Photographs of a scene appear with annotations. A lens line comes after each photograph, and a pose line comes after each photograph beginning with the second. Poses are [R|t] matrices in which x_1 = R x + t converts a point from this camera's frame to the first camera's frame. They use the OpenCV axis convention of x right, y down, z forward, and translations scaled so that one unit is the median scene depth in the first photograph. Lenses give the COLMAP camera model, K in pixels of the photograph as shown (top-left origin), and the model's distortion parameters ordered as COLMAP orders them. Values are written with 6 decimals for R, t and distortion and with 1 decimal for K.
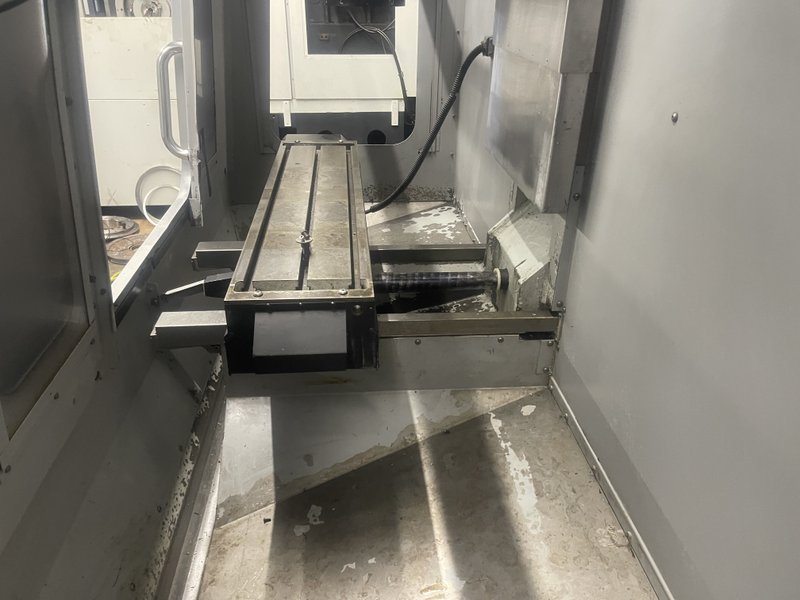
lens RADIAL K [[571.0, 0, 400.0], [0, 571.0, 300.0], [0, 0, 1]] dist [0.055768, -0.002097]
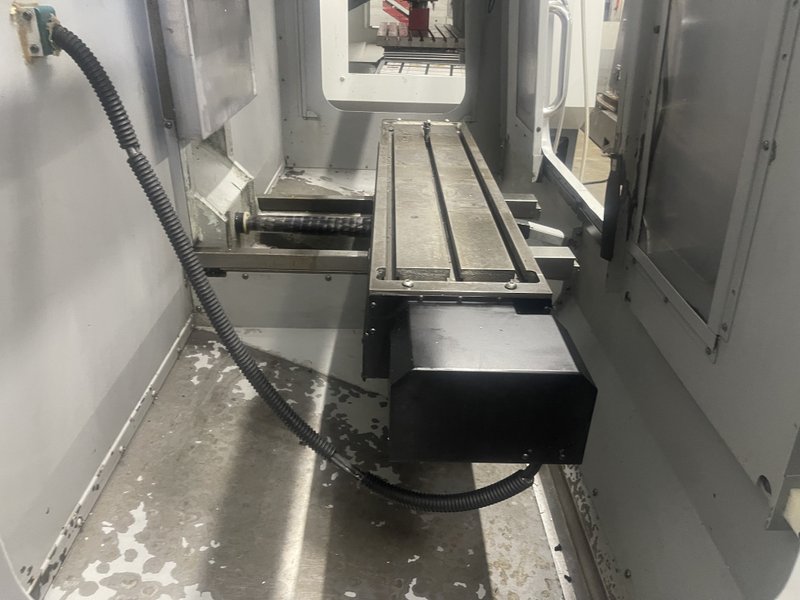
lens RADIAL K [[571.0, 0, 400.0], [0, 571.0, 300.0], [0, 0, 1]] dist [0.055768, -0.002097]
pose [[-0.995914, -0.076767, 0.047567, -0.101445], [0.000272, 0.524158, 0.851621, -0.529970], [-0.090309, 0.848154, -0.521995, 1.046317]]
